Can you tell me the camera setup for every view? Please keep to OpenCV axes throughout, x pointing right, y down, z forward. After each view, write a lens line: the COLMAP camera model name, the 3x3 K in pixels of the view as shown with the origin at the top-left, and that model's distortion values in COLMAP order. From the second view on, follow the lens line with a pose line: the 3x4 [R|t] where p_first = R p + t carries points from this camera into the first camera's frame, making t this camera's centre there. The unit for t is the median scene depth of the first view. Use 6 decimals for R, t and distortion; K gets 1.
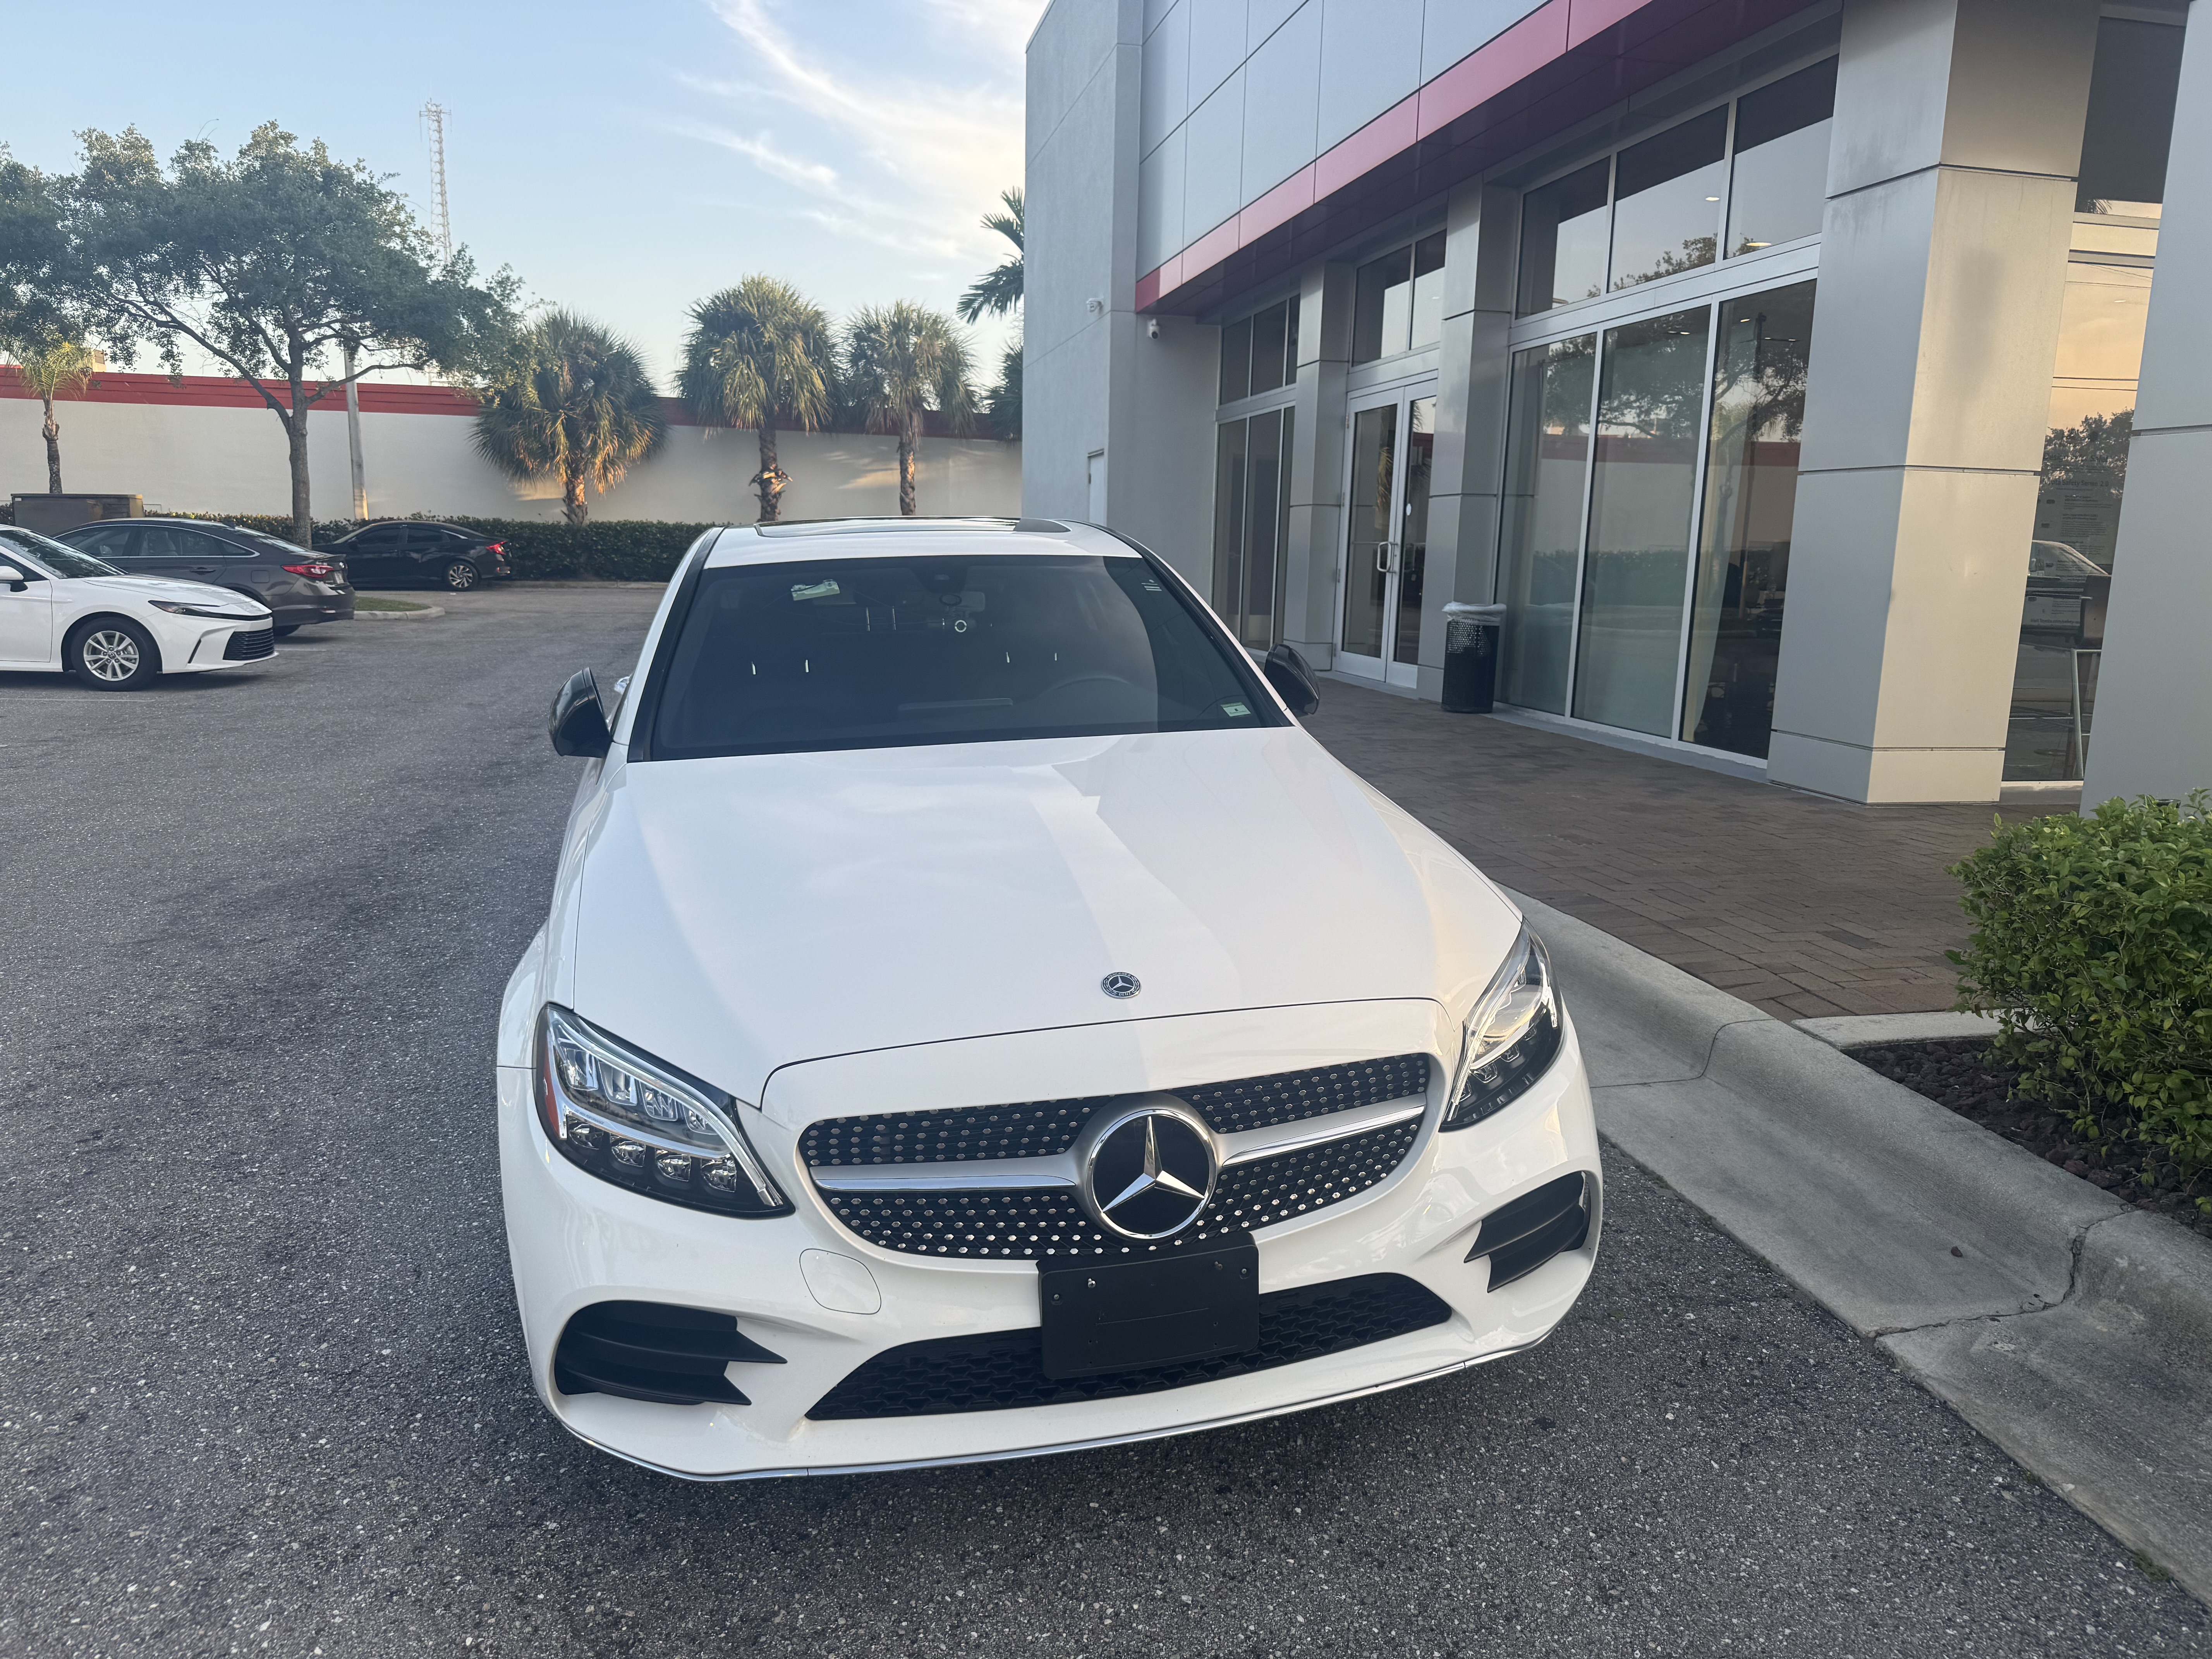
lens RADIAL K [[1568.9, 0, 1107.0], [0, 1568.9, 840.2], [0, 0, 1]] dist [-0.017197, -0.010873]
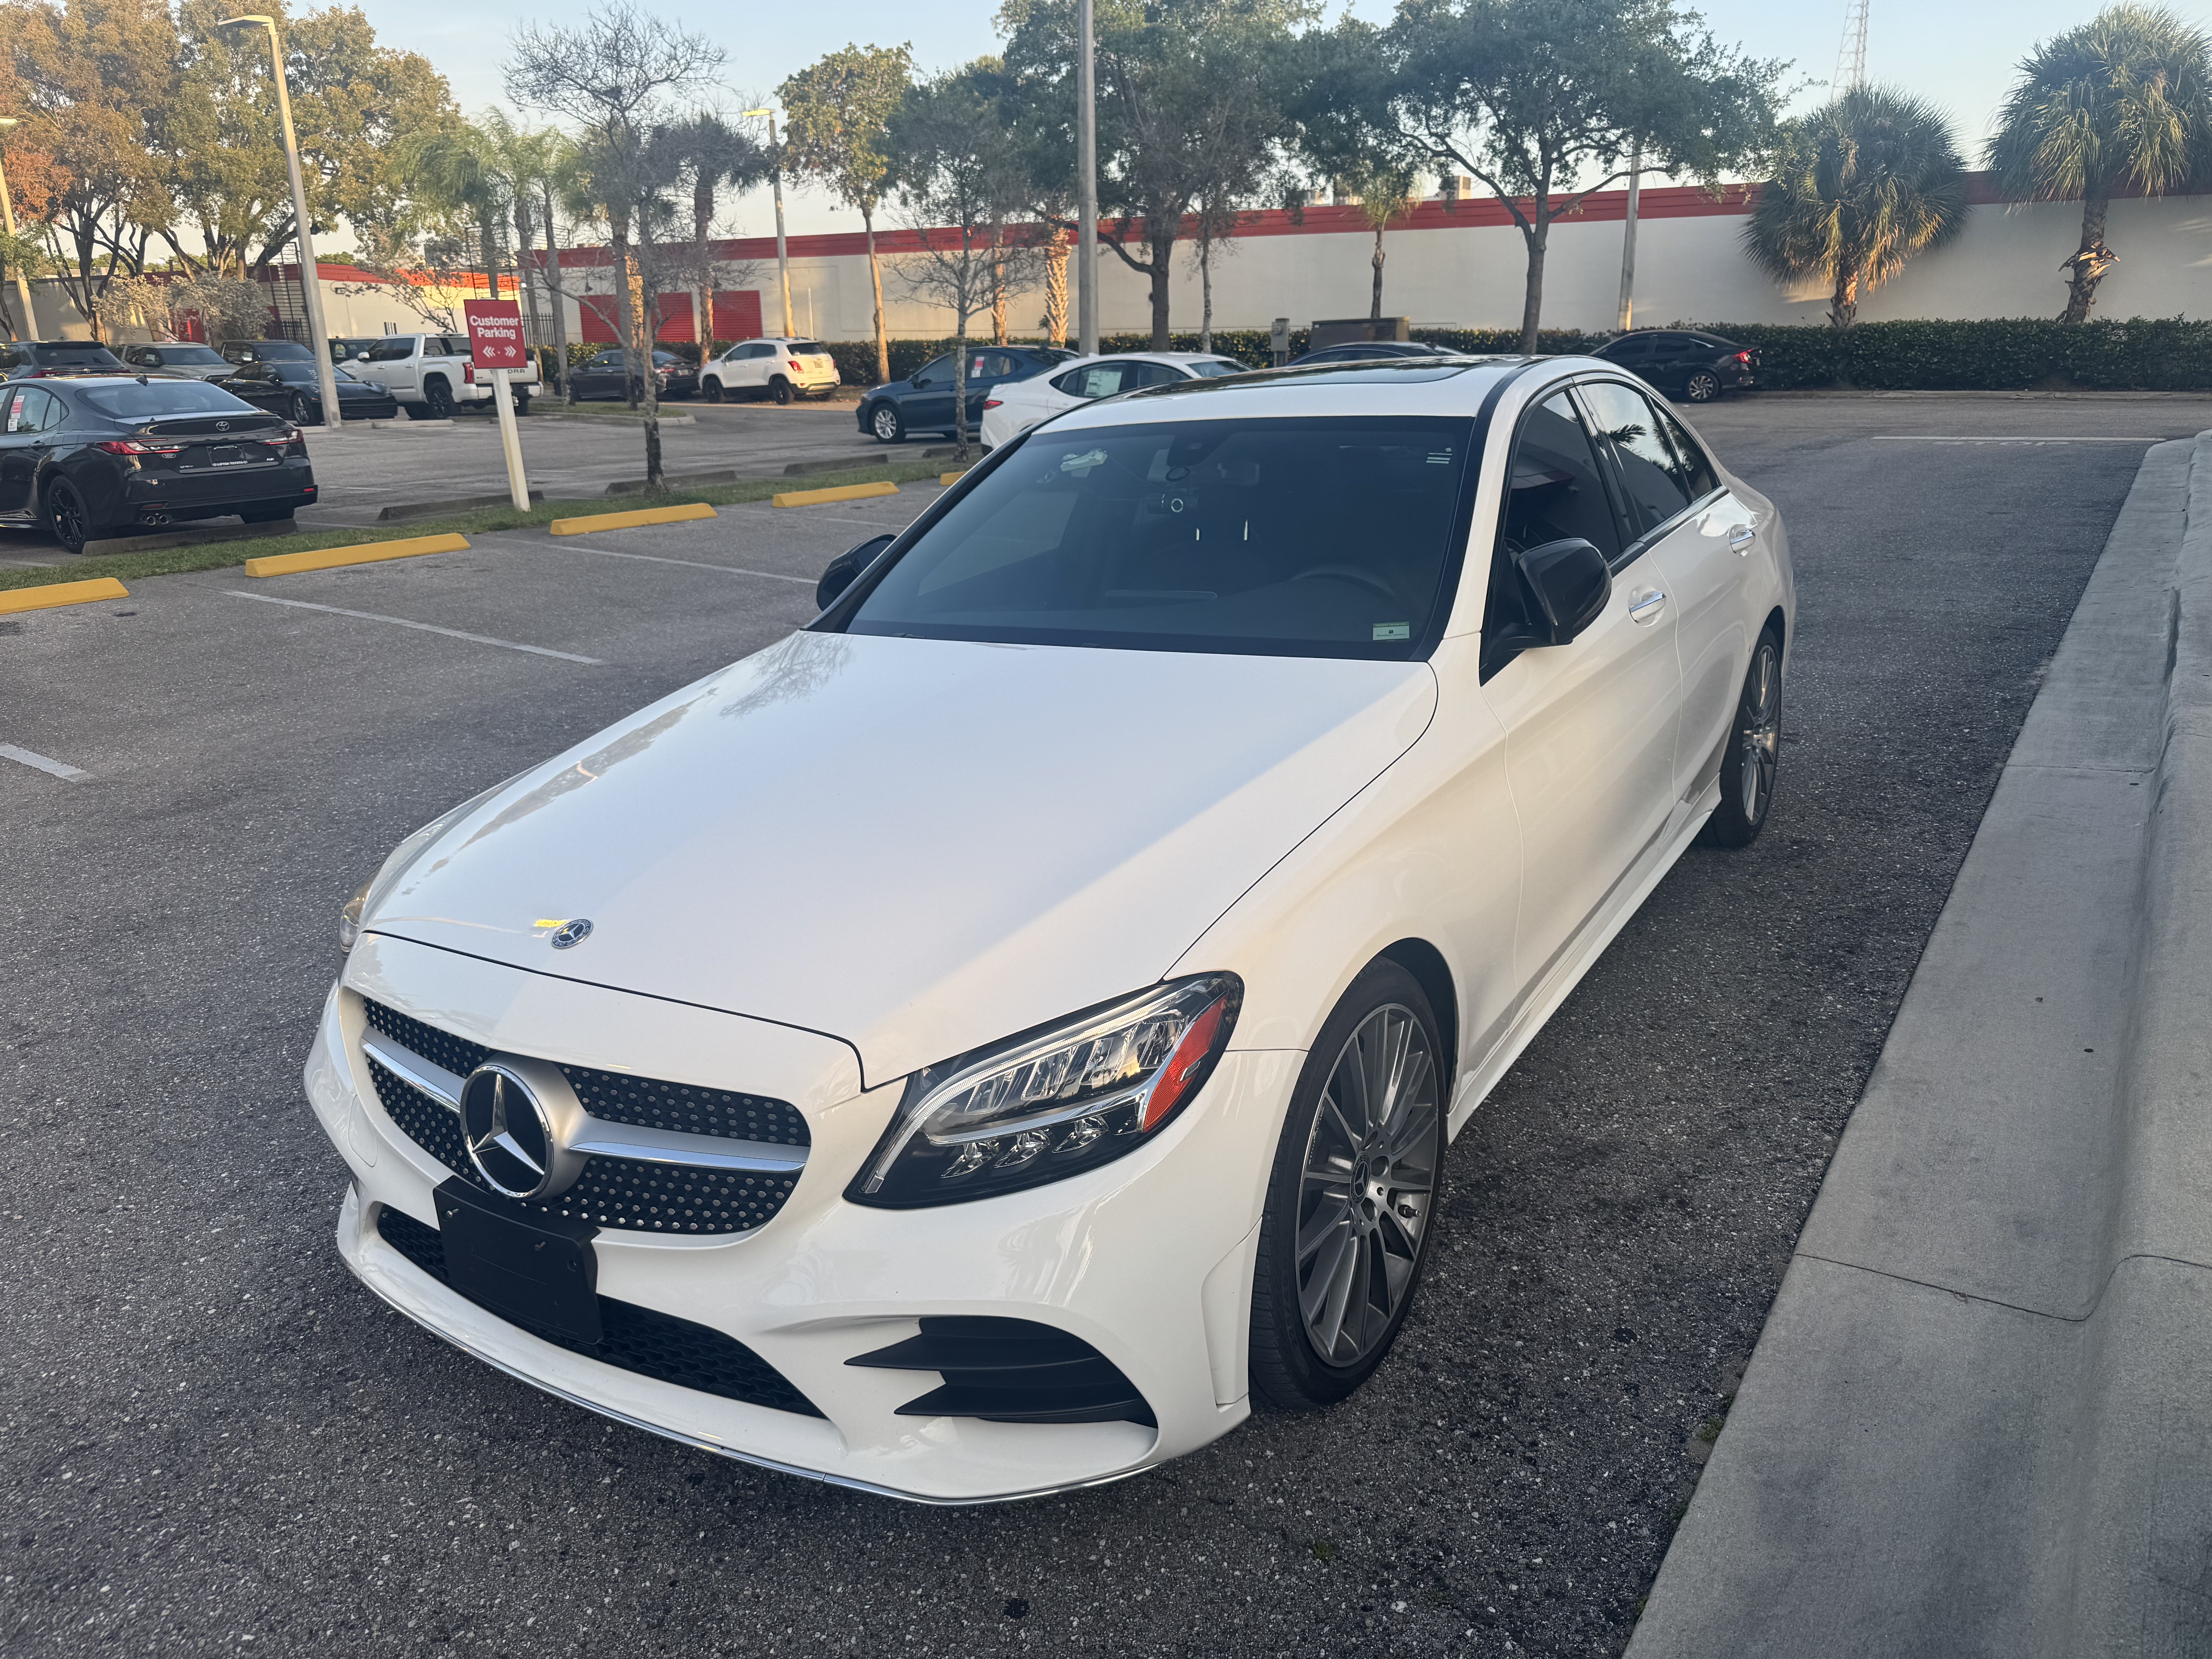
lens RADIAL K [[1568.9, 0, 1107.0], [0, 1568.9, 840.2], [0, 0, 1]] dist [-0.017197, -0.010873]
pose [[0.687942, 0.184294, -0.701977, 0.551059], [-0.098743, 0.981996, 0.161039, -0.092209], [0.719017, -0.041470, 0.693754, 0.360092]]
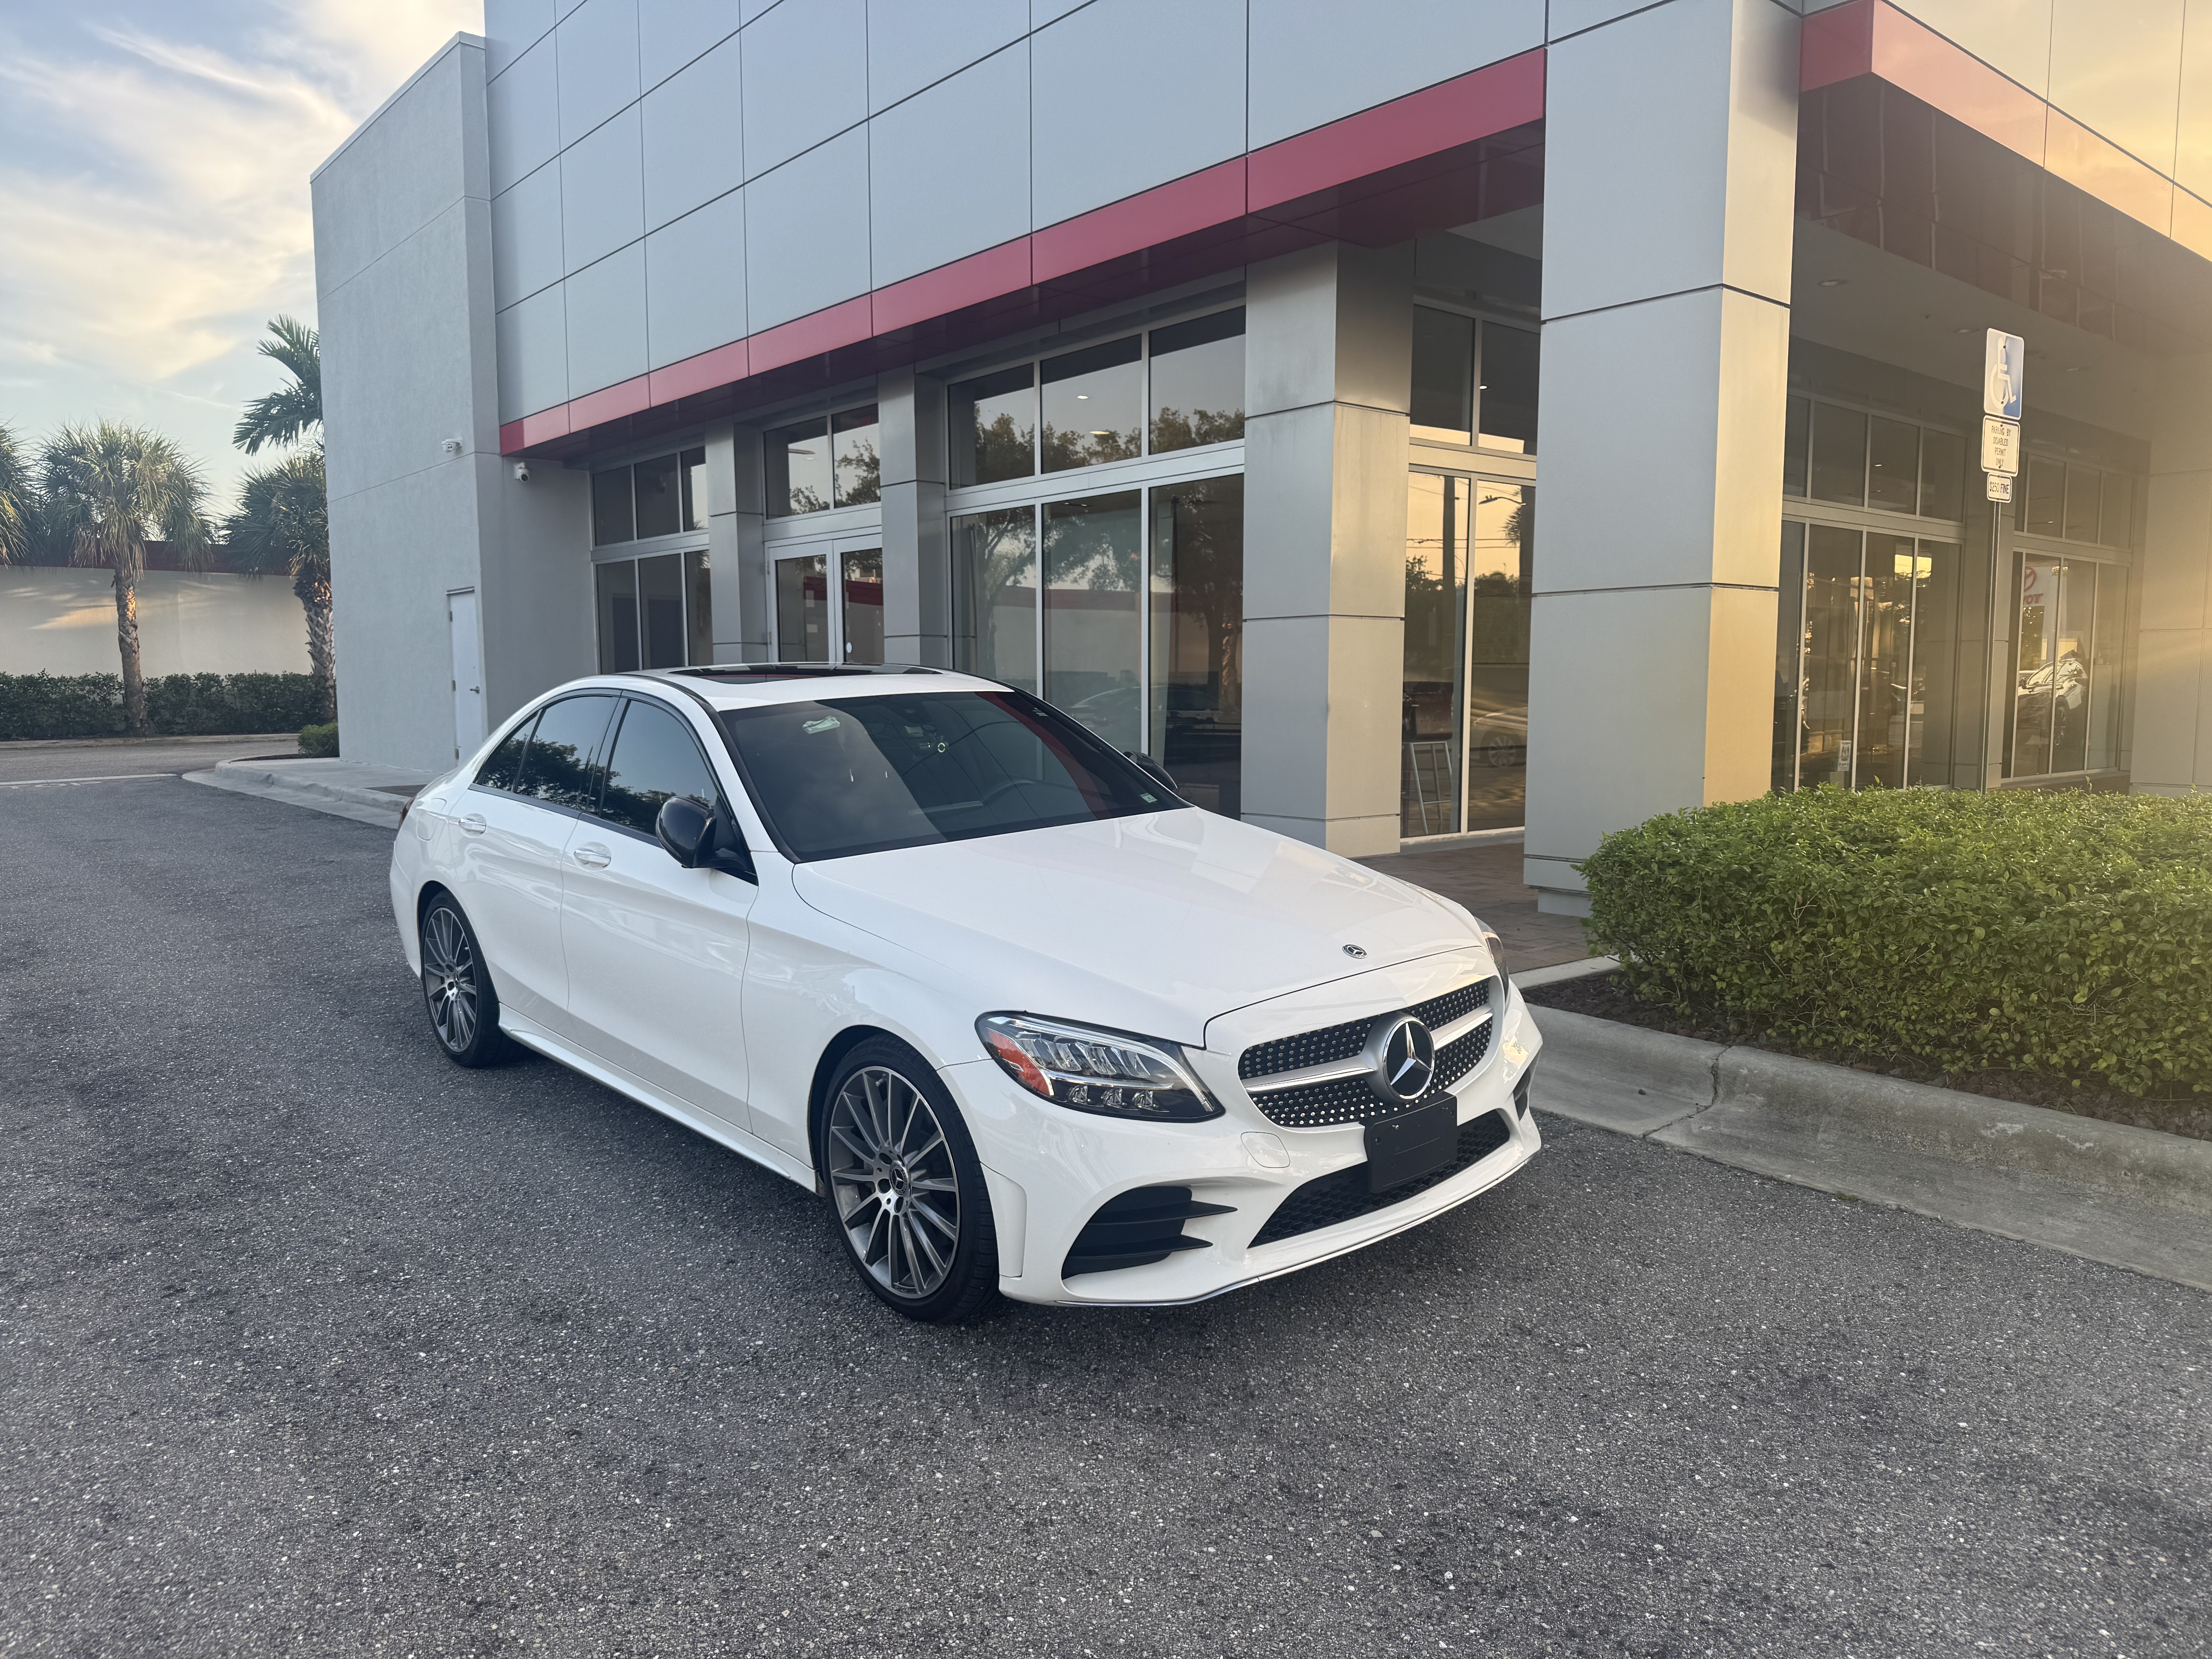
lens RADIAL K [[1568.9, 0, 1107.0], [0, 1568.9, 840.2], [0, 0, 1]] dist [-0.017197, -0.010873]
pose [[0.884342, -0.070966, 0.461415, -0.588170], [0.109933, 0.992240, -0.058089, 0.028549], [-0.453712, 0.102095, 0.885281, -0.197003]]
